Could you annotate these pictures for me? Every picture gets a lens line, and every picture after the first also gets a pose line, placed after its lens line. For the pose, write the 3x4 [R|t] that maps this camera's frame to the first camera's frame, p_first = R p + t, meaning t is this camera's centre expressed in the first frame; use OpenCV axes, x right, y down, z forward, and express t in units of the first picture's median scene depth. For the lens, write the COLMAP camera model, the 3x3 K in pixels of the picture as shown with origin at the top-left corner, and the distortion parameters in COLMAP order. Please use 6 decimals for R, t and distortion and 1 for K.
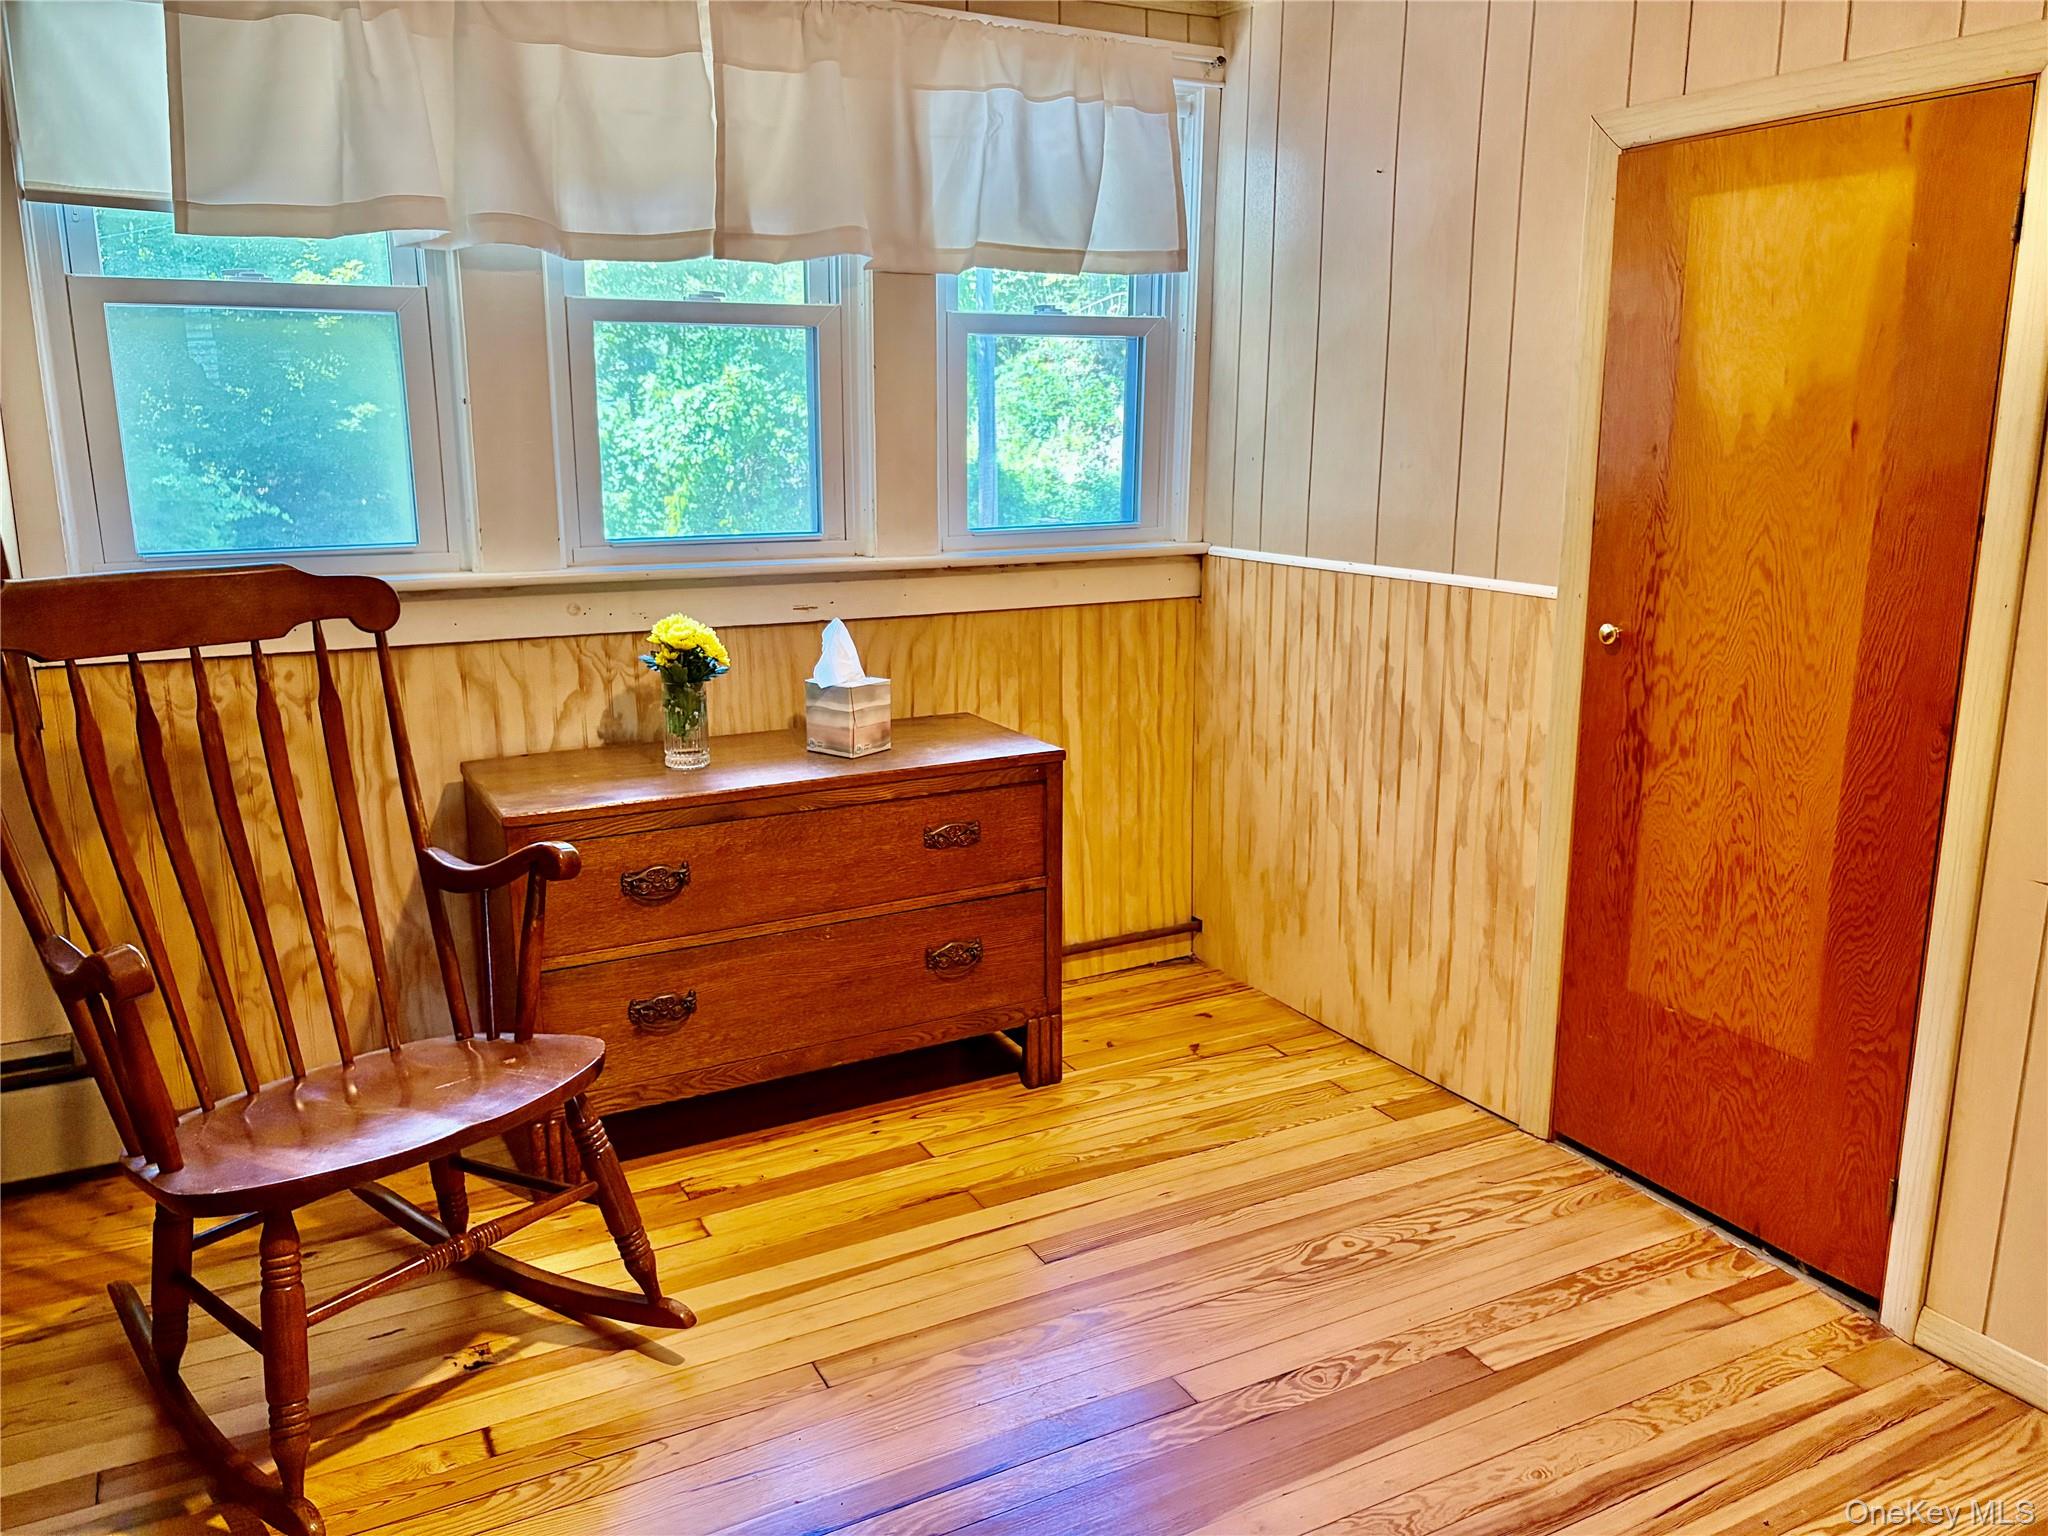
lens RADIAL K [[1552.9, 0, 1039.1], [0, 1552.9, 762.6], [0, 0, 1]] dist [0.027391, -0.023053]
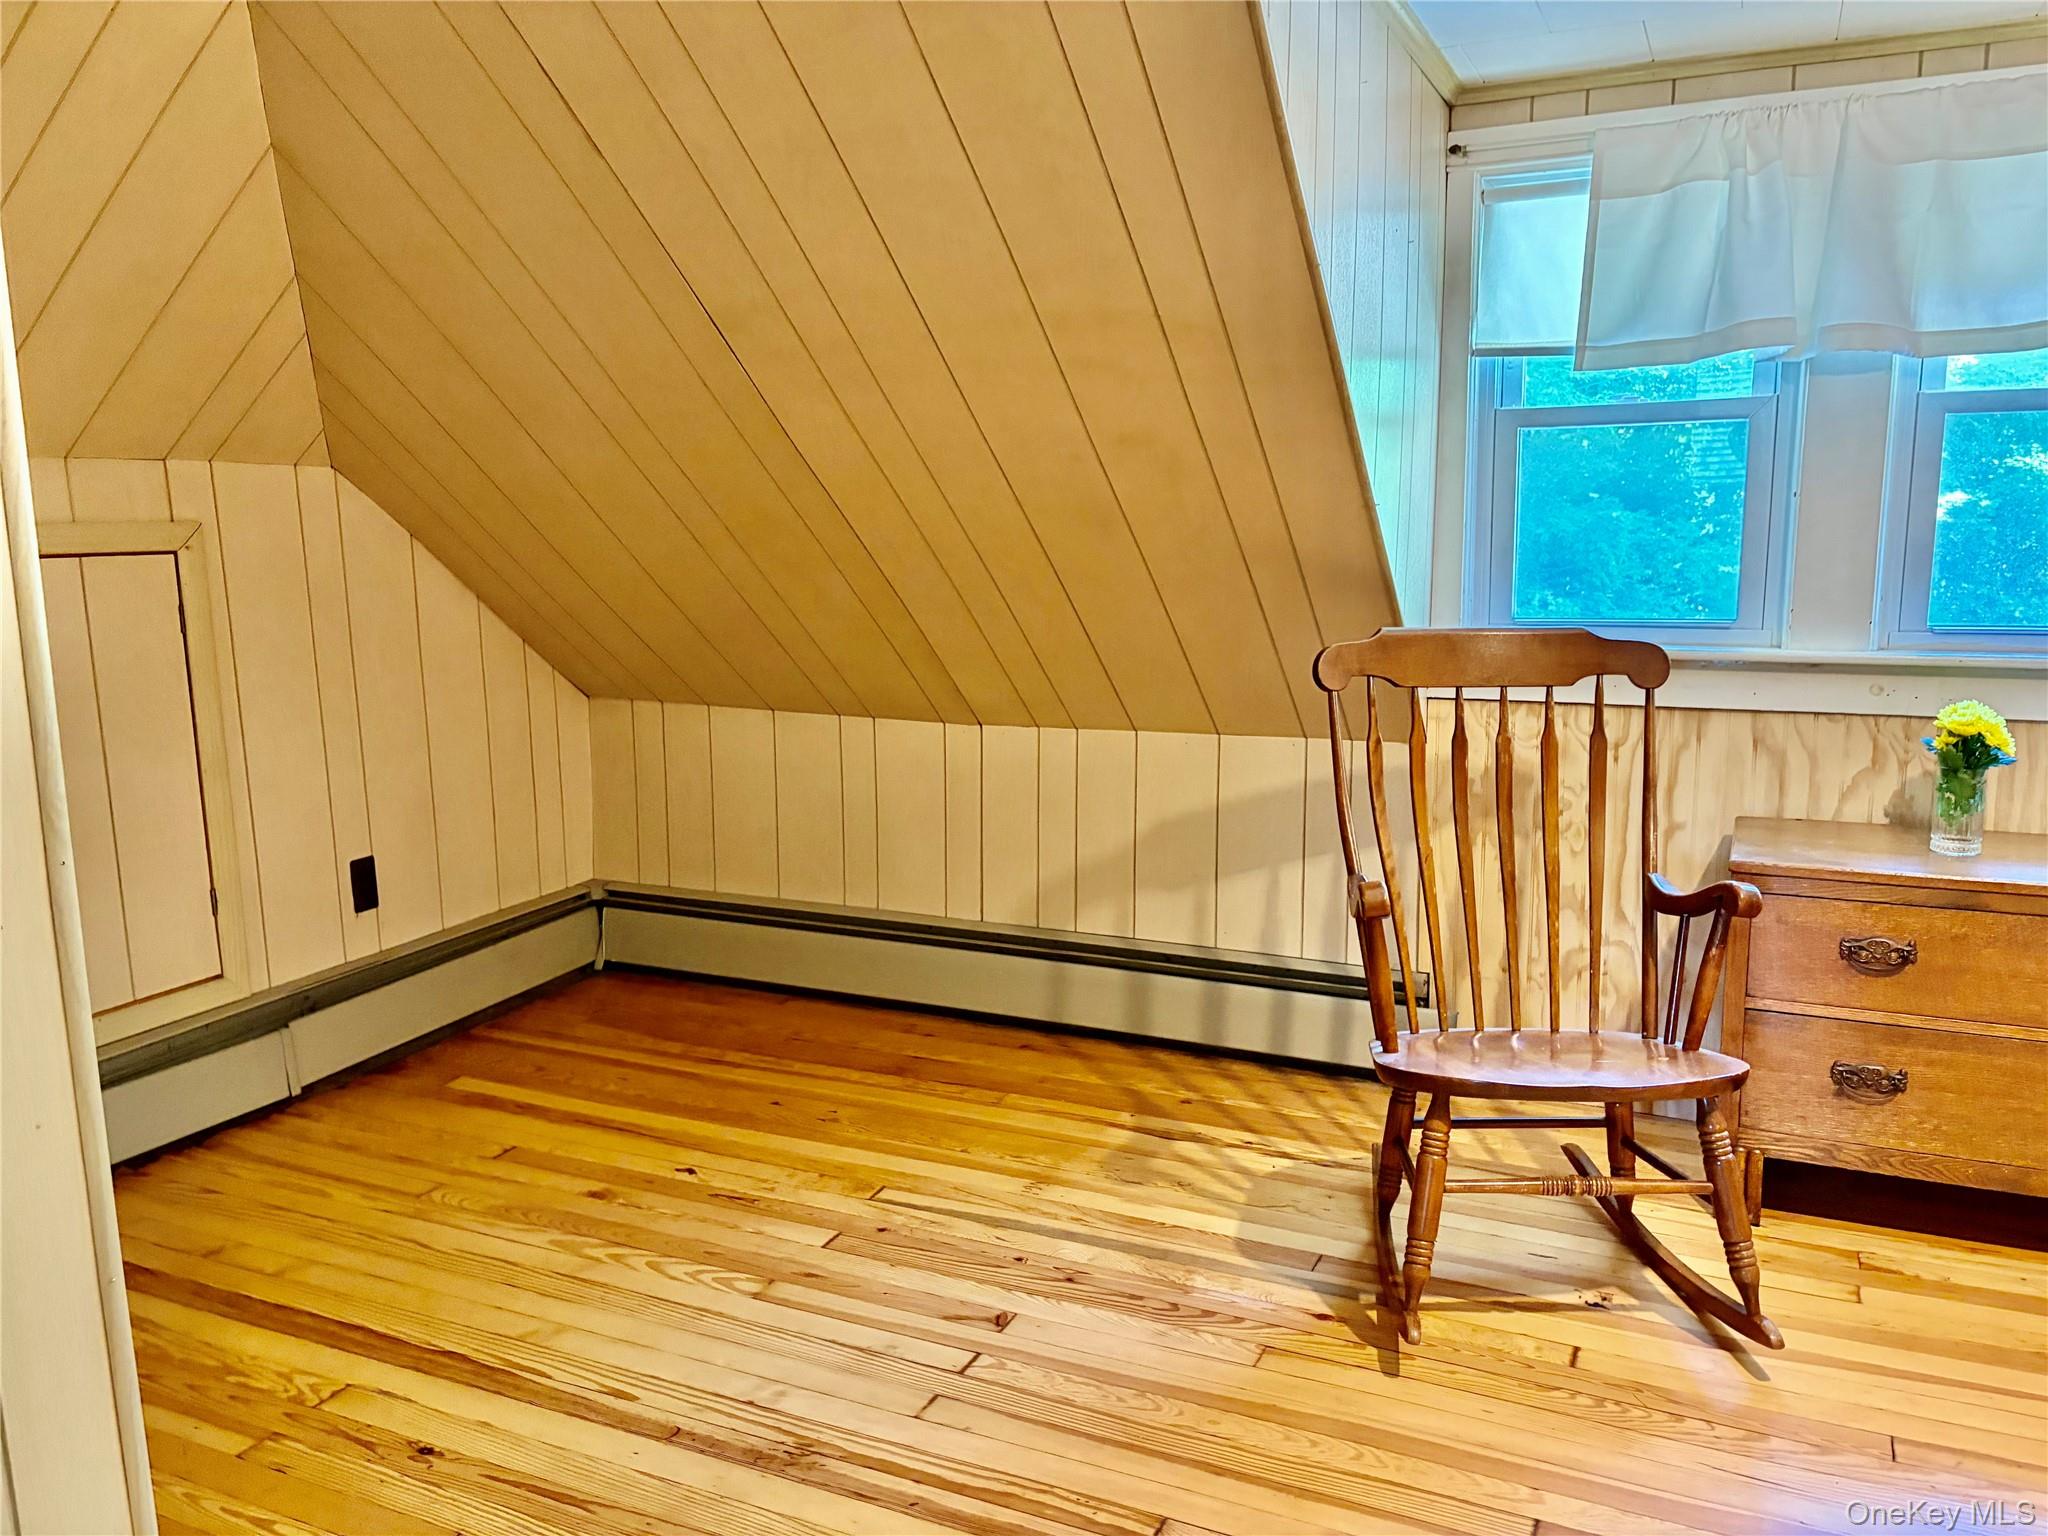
lens RADIAL K [[1552.9, 0, 1039.1], [0, 1552.9, 762.6], [0, 0, 1]] dist [0.027391, -0.023053]
pose [[0.598000, 0.114931, -0.793213, 0.226114], [-0.160455, 0.986798, 0.022014, 0.018440], [0.785271, 0.114111, 0.608547, -0.077771]]
